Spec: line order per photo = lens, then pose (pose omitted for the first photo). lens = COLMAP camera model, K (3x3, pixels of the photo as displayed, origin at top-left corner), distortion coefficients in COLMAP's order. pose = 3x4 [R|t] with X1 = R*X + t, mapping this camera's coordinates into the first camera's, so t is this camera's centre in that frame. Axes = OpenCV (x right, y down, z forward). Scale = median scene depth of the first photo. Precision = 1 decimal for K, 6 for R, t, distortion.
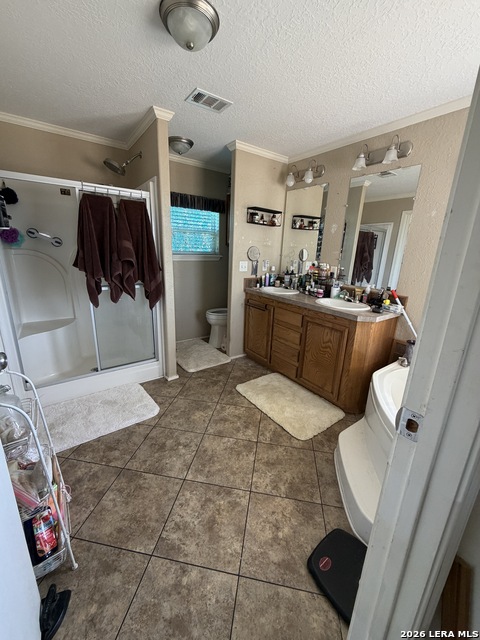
lens RADIAL K [[257.2, 0, 240.8], [0, 257.2, 318.6], [0, 0, 1]] dist [-0.012077, 0.000445]
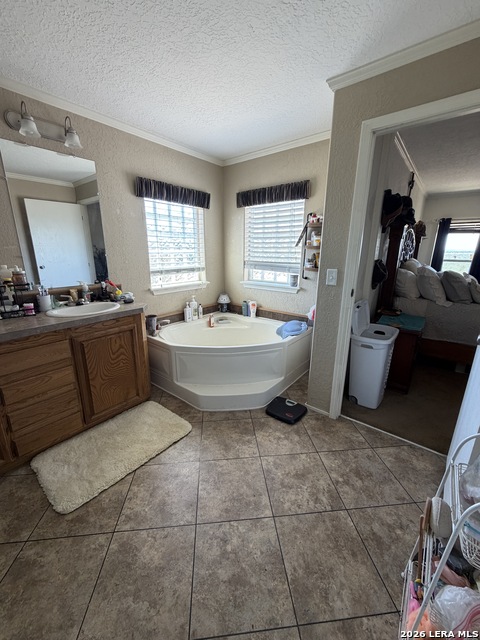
lens RADIAL K [[257.2, 0, 239.6], [0, 257.2, 320.2], [0, 0, 1]] dist [-0.012077, 0.000445]
pose [[-0.273541, -0.297369, 0.914739, -0.775791], [0.237631, 0.900638, 0.363845, -0.311214], [-0.932044, 0.316897, -0.175697, 1.037981]]
